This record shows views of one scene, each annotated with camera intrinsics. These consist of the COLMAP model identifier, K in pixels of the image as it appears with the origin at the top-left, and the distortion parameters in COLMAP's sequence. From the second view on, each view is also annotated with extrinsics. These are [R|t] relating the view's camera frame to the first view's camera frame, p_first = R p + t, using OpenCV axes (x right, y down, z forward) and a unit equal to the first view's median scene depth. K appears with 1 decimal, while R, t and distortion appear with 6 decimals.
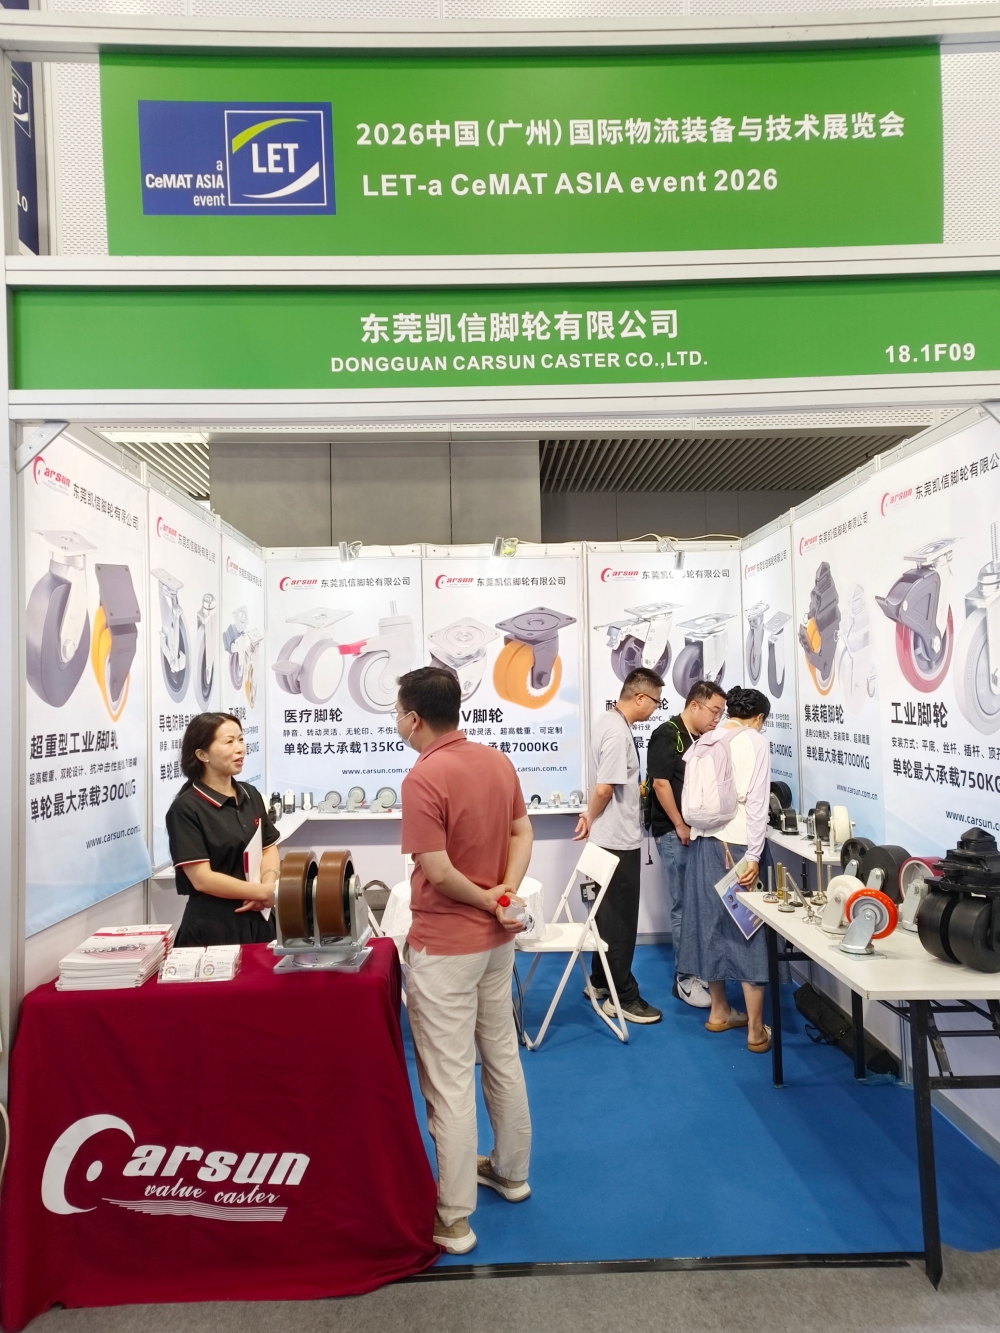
lens RADIAL K [[887.7, 0, 505.4], [0, 887.7, 668.0], [0, 0, 1]] dist [0.029947, -0.015762]
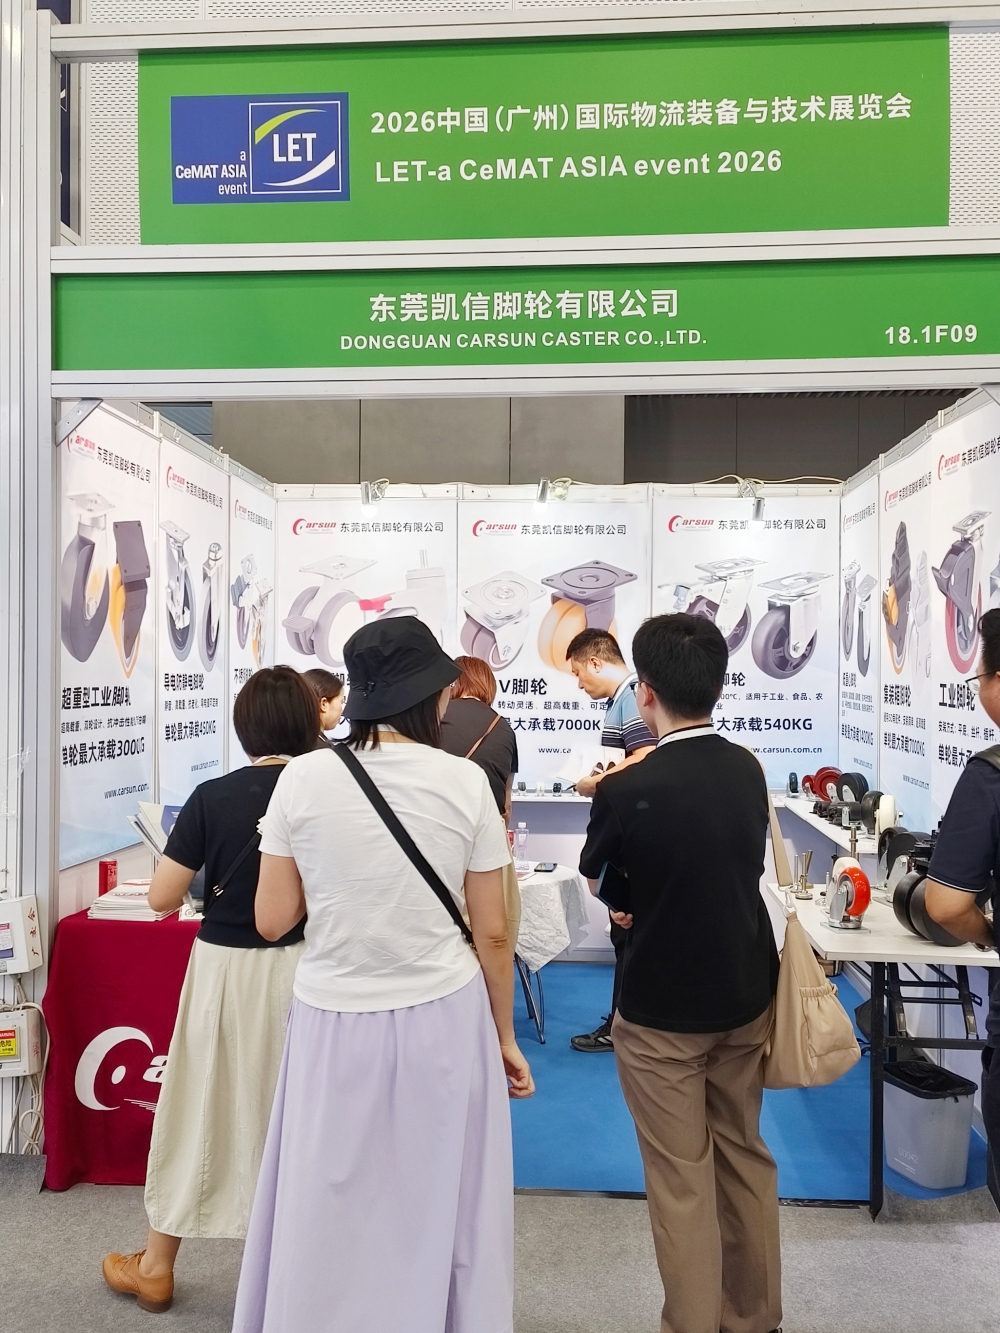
lens RADIAL K [[1291.9, 0, 495.7], [0, 1291.9, 671.2], [0, 0, 1]] dist [0.024485, 0.000000]
pose [[0.995121, 0.029701, -0.094081, 0.064500], [-0.026103, 0.998889, 0.039239, -0.008939], [0.095142, -0.036591, 0.994791, -0.237851]]
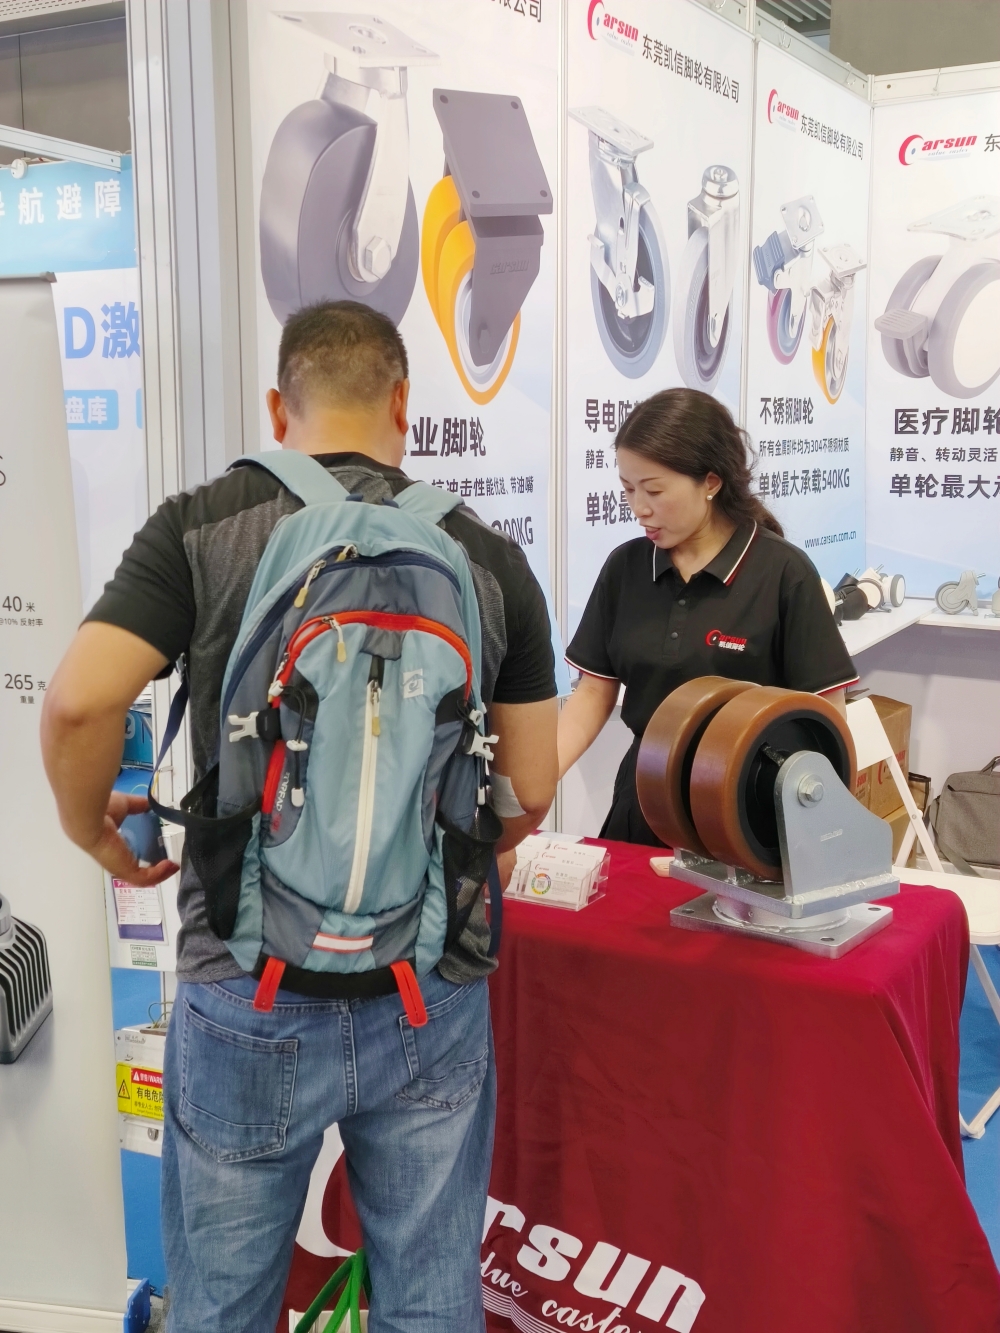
lens RADIAL K [[1521.7, 0, 542.8], [0, 1521.7, 635.5], [0, 0, 1]] dist [0.070338, 0.000000]
pose [[0.852309, 0.097373, -0.513895, 0.044585], [-0.004614, 0.983879, 0.178773, 0.019201], [0.523019, -0.149999, 0.839018, 0.132825]]
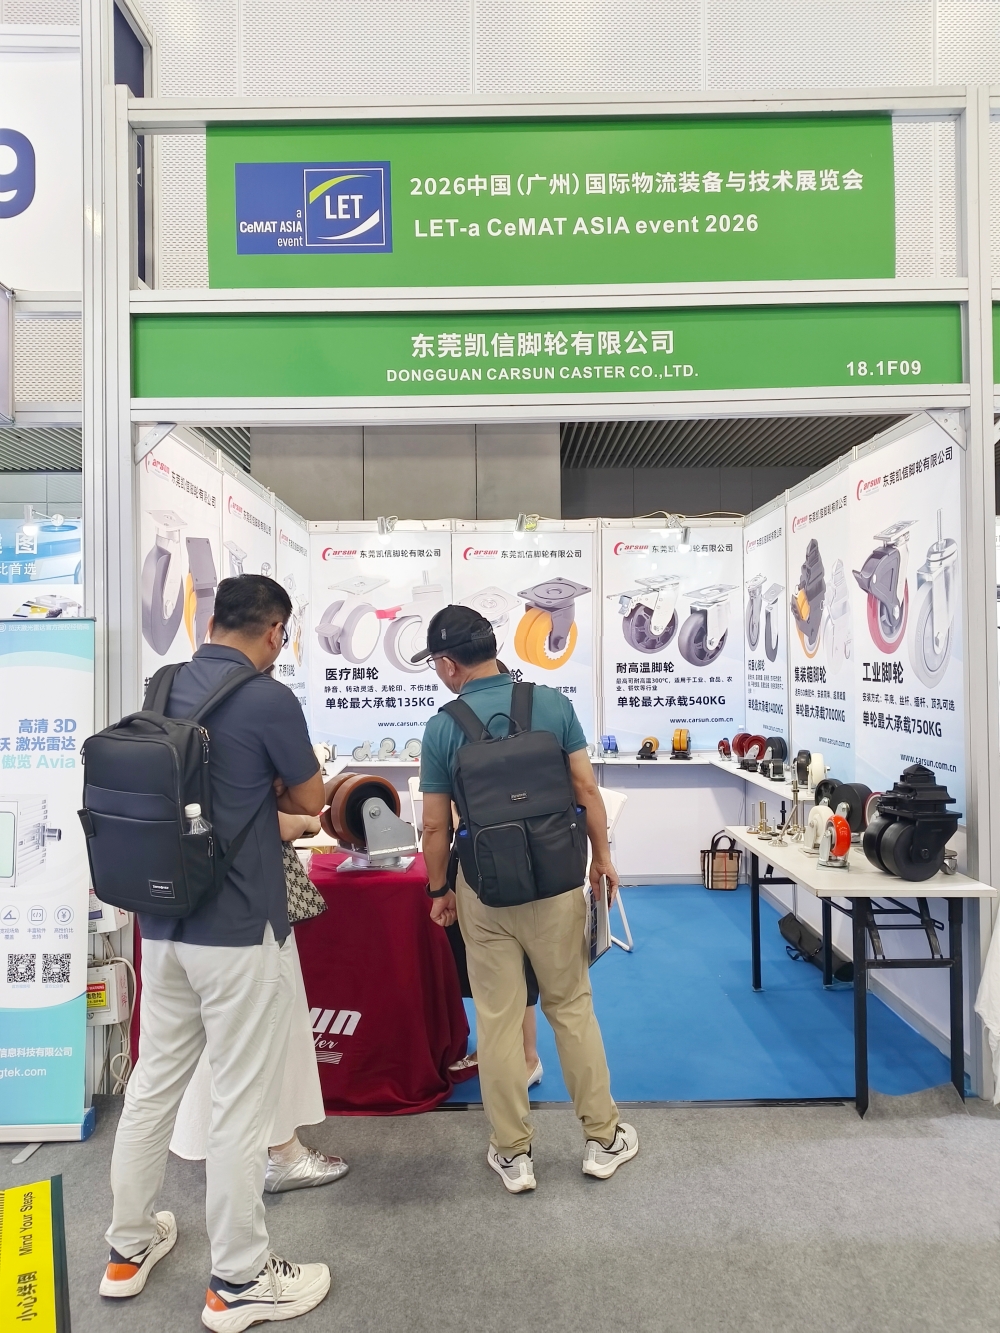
lens RADIAL K [[887.7, 0, 503.5], [0, 887.7, 659.1], [0, 0, 1]] dist [0.029947, -0.015762]
pose [[0.999662, 0.011179, -0.023457, -0.001763], [-0.010637, 0.999676, 0.023130, 0.007800], [0.023708, -0.022873, 0.999457, -0.104428]]
